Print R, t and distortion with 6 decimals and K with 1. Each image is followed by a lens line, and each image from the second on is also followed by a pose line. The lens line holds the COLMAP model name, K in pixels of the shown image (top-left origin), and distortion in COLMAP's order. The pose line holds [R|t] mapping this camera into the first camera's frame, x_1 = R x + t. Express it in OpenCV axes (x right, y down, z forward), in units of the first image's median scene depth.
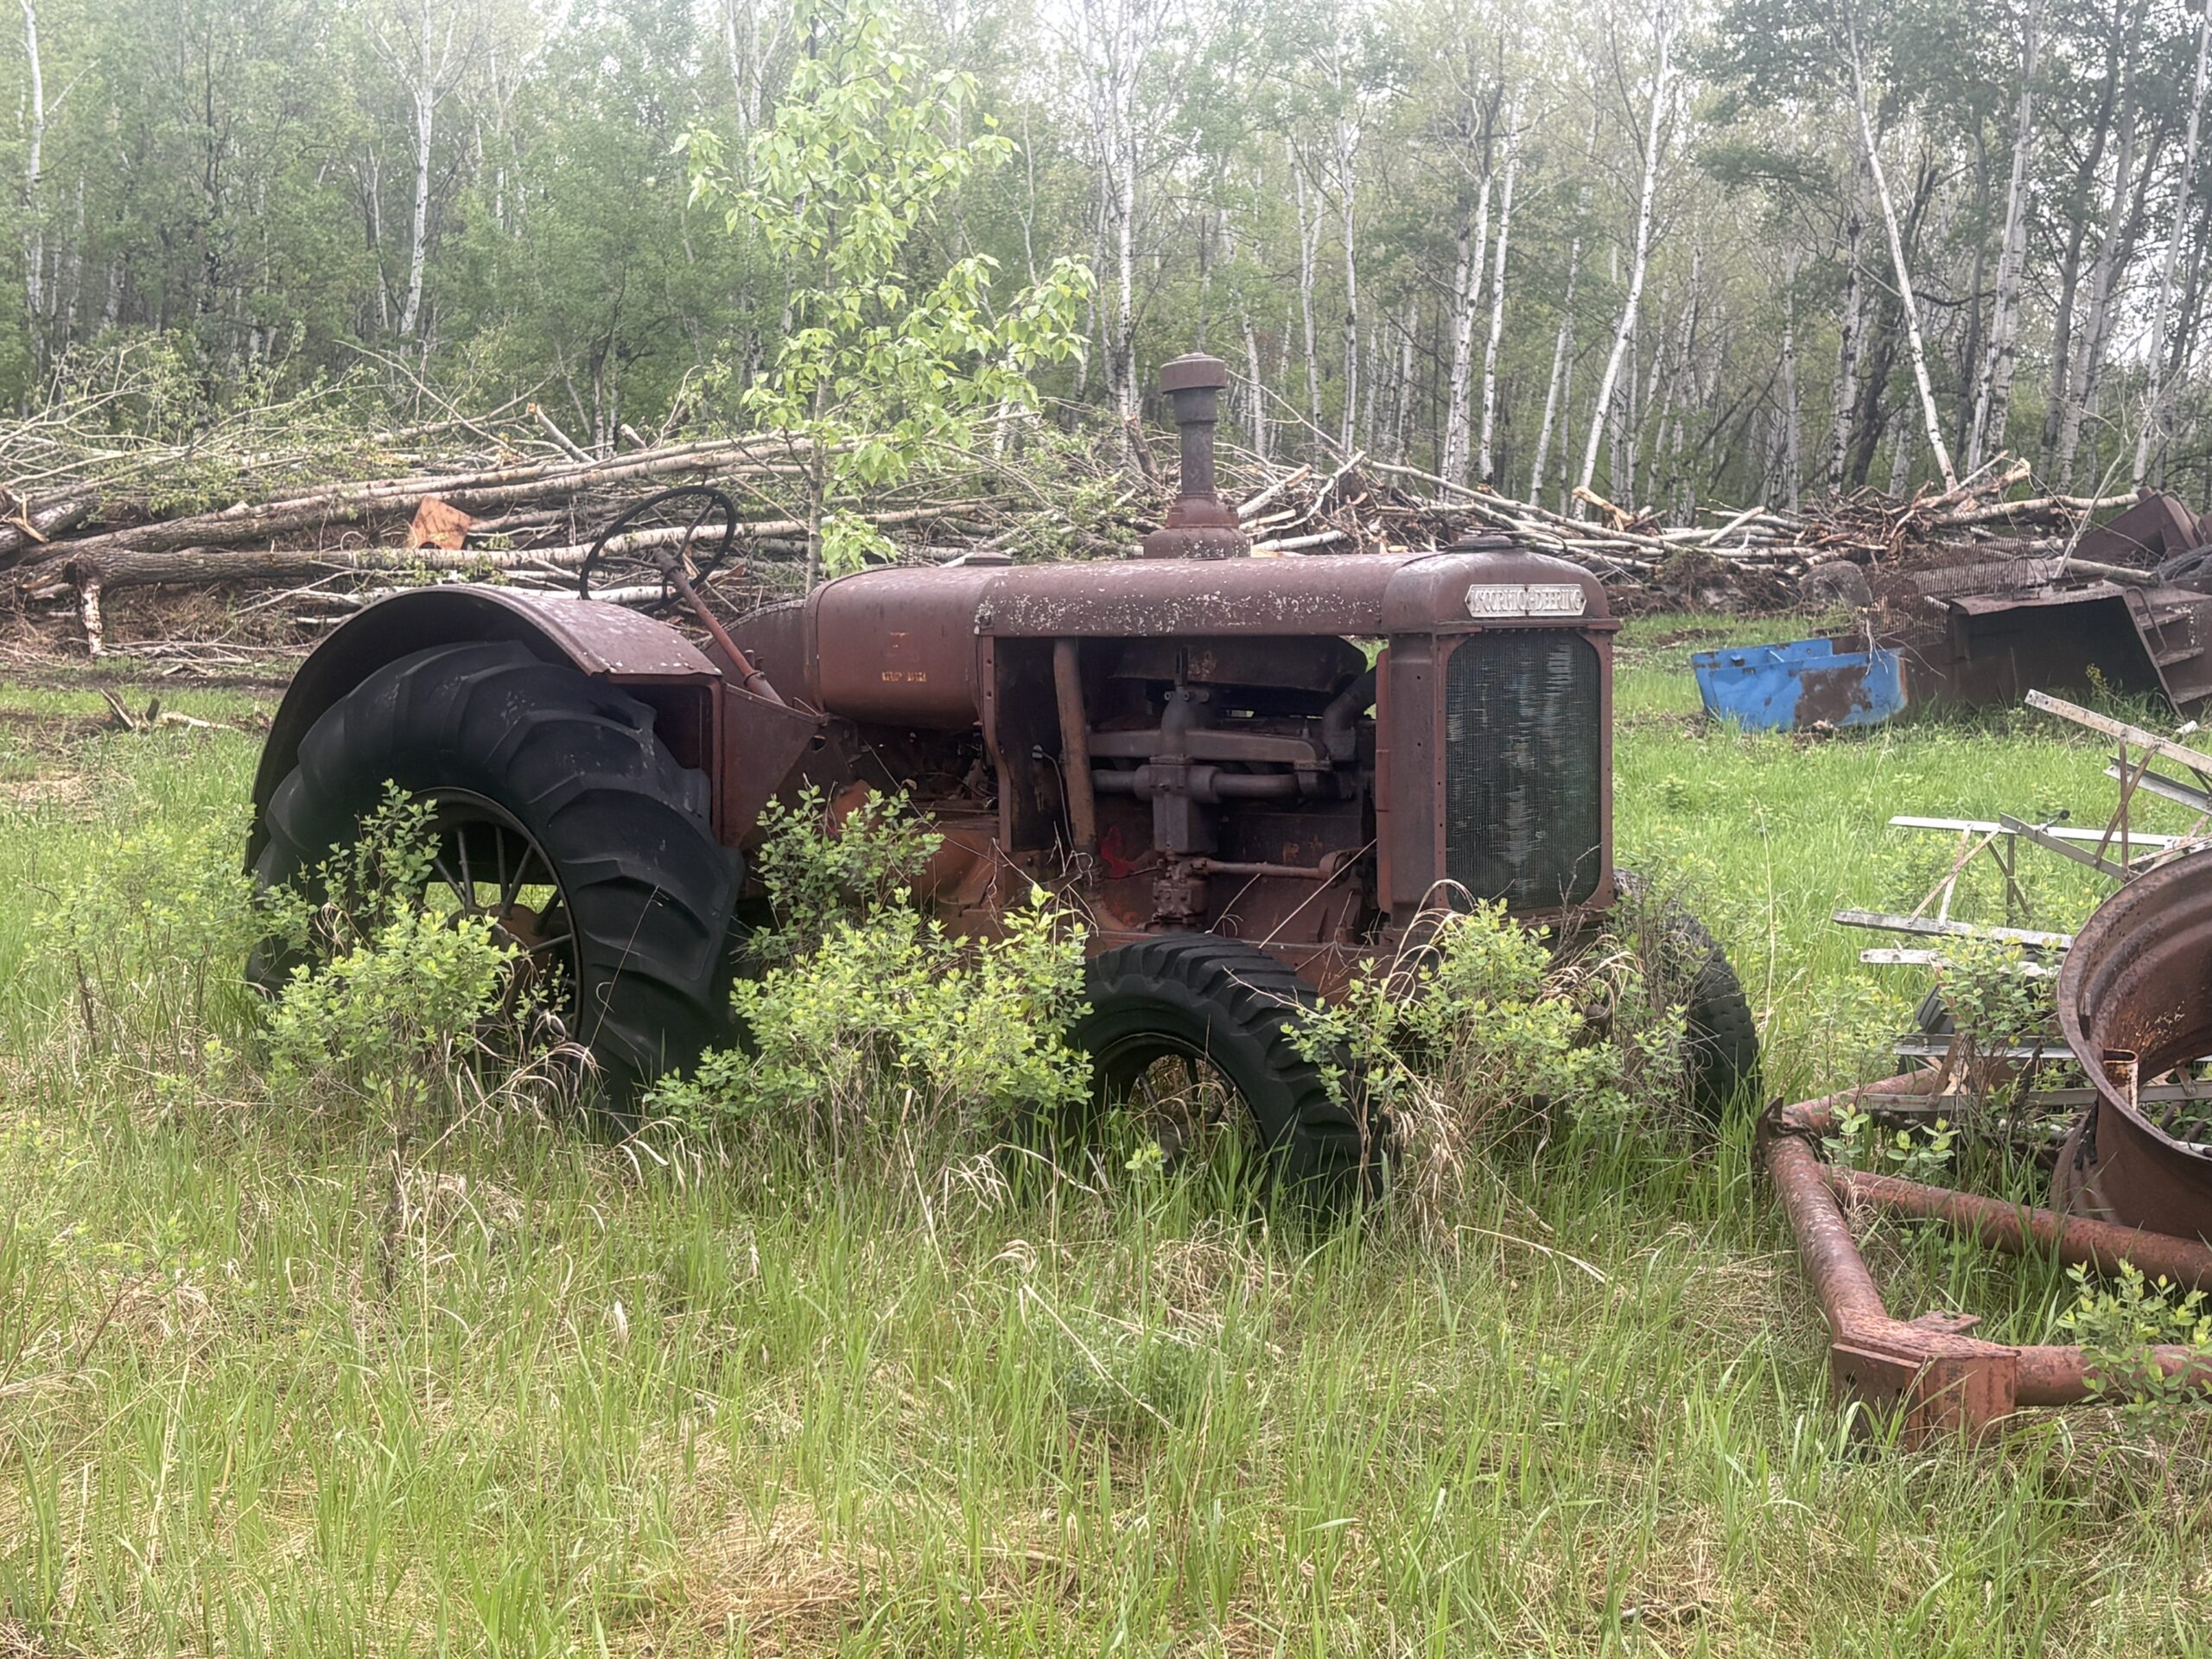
lens RADIAL K [[3317.2, 0, 1106.0], [0, 3317.2, 829.5], [0, 0, 1]] dist [0.213122, -0.141125]
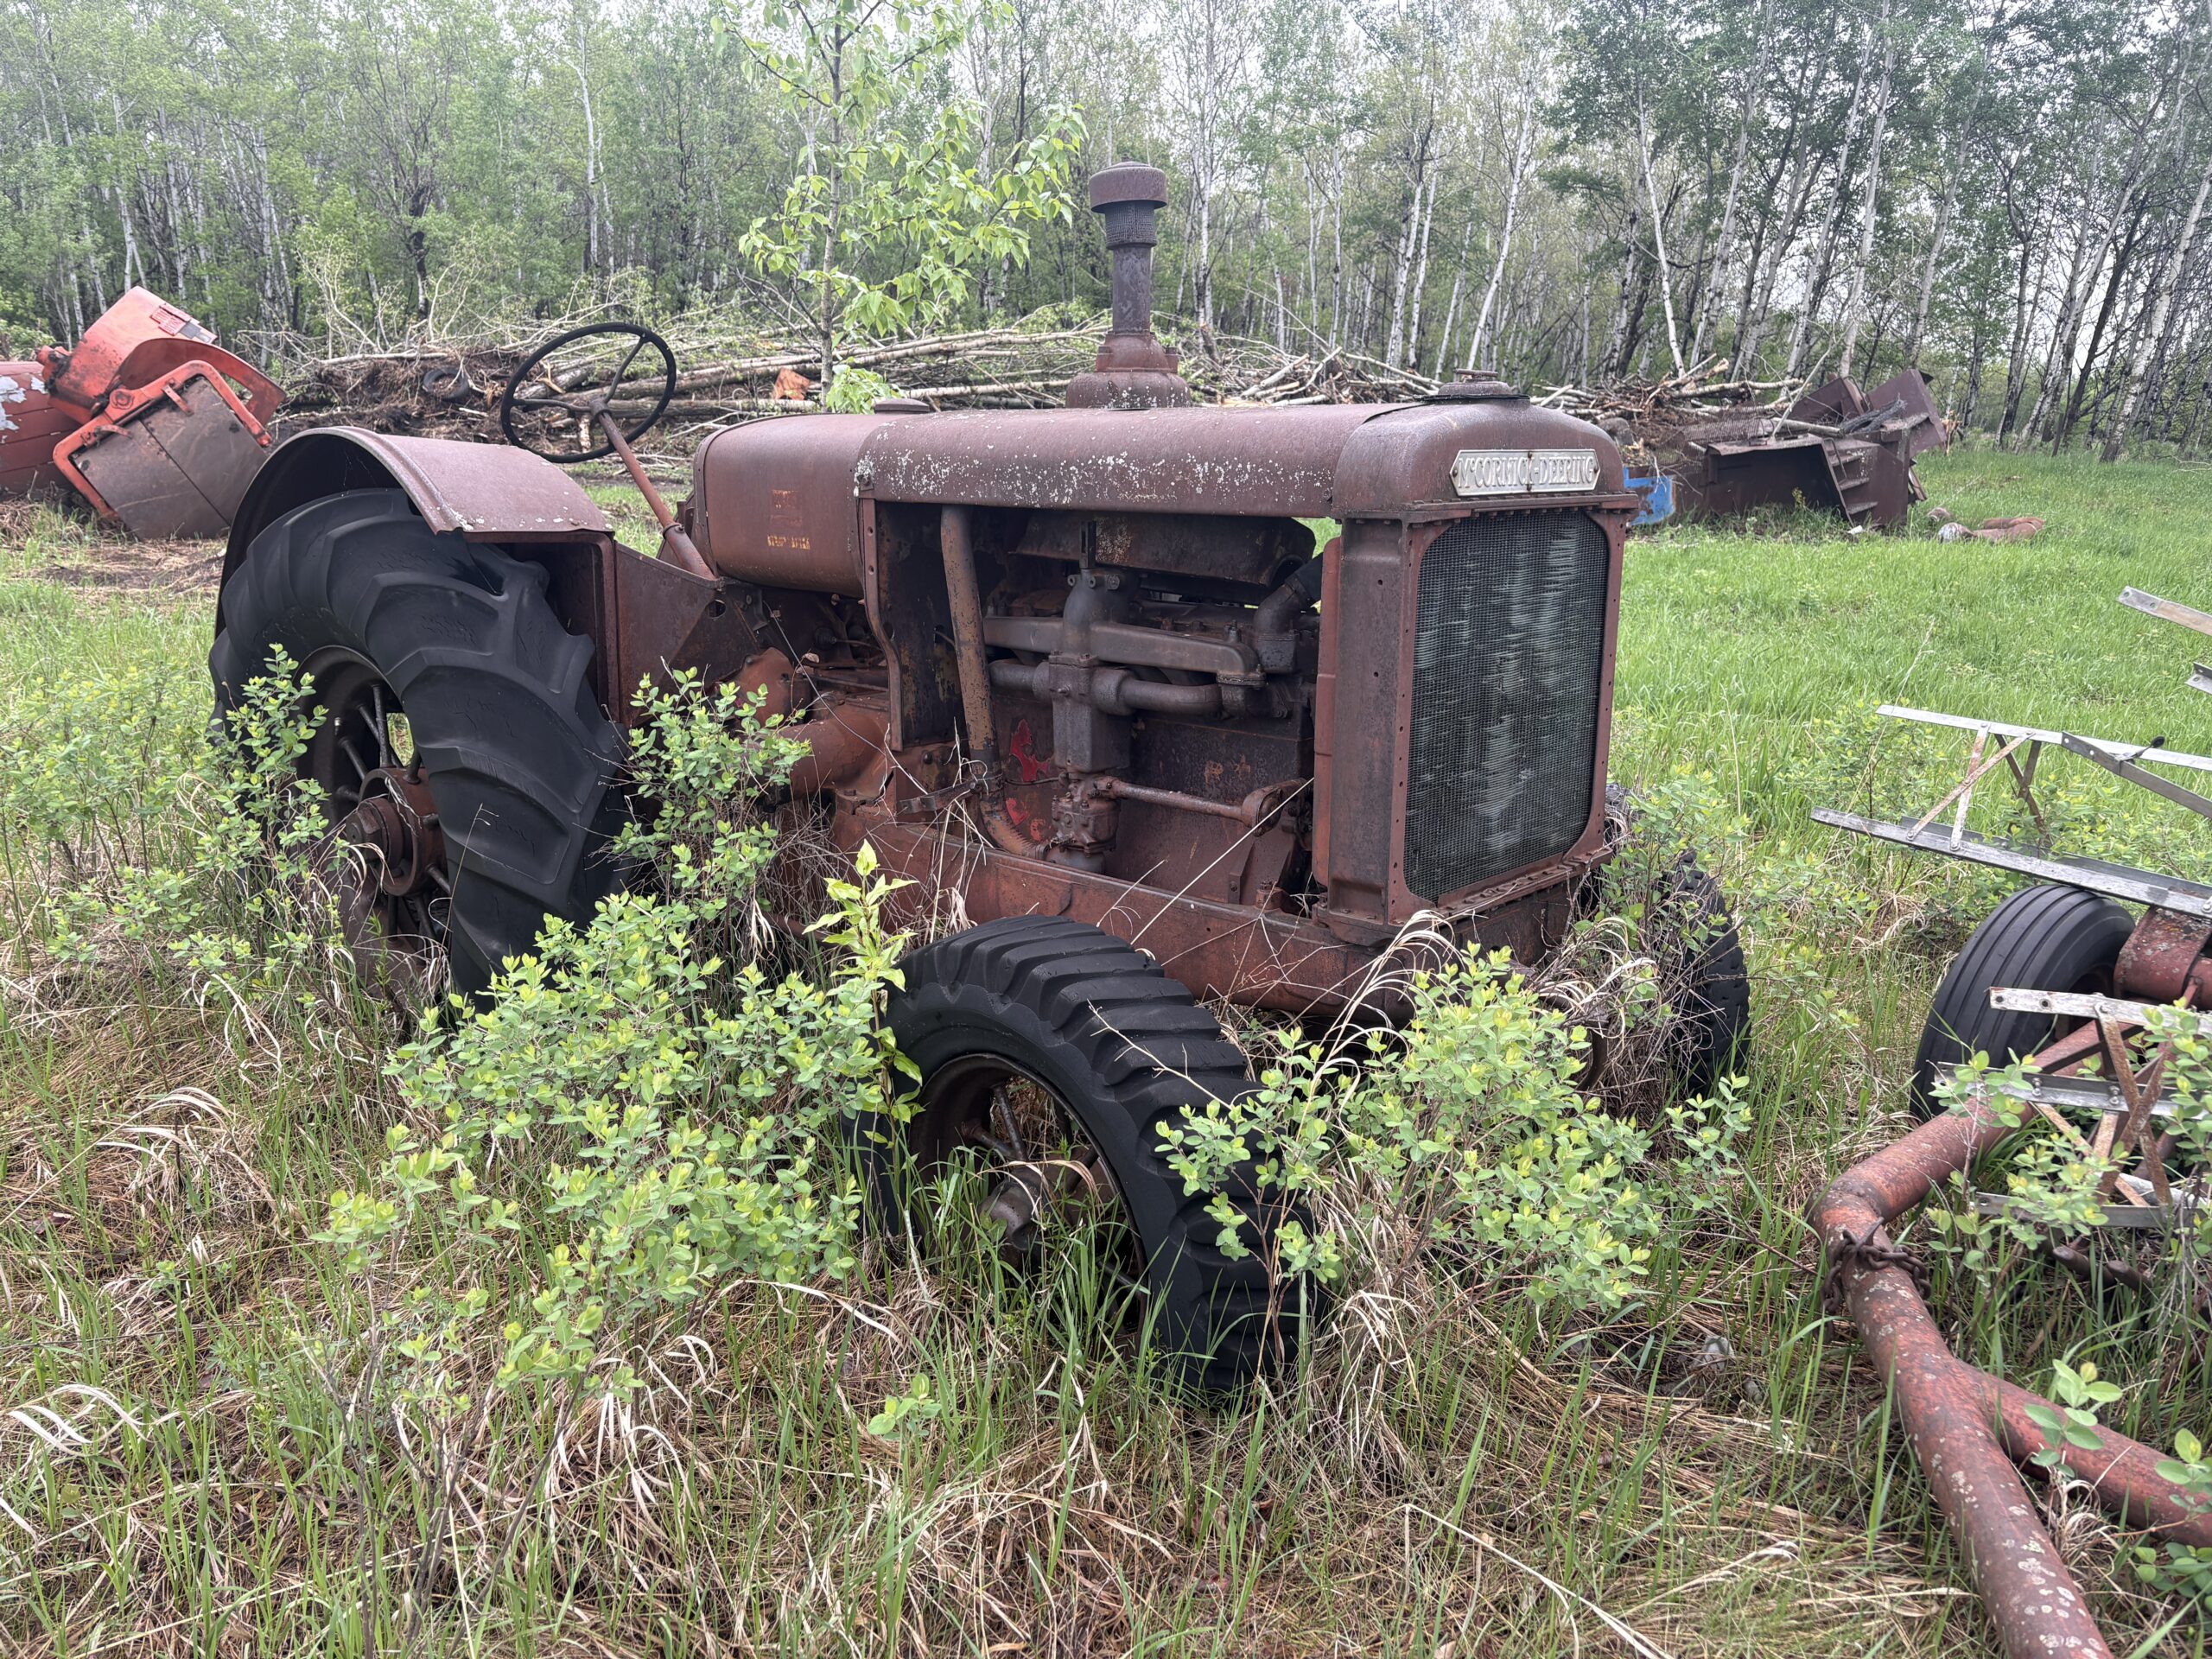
lens RADIAL K [[1679.0, 0, 1106.0], [0, 1679.0, 829.5], [0, 0, 1]] dist [0.033346, -0.002029]
pose [[0.998262, 0.027006, -0.052374, 0.011367], [-0.018139, 0.986471, 0.162929, -0.010585], [0.056065, -0.161696, 0.985247, 0.130042]]
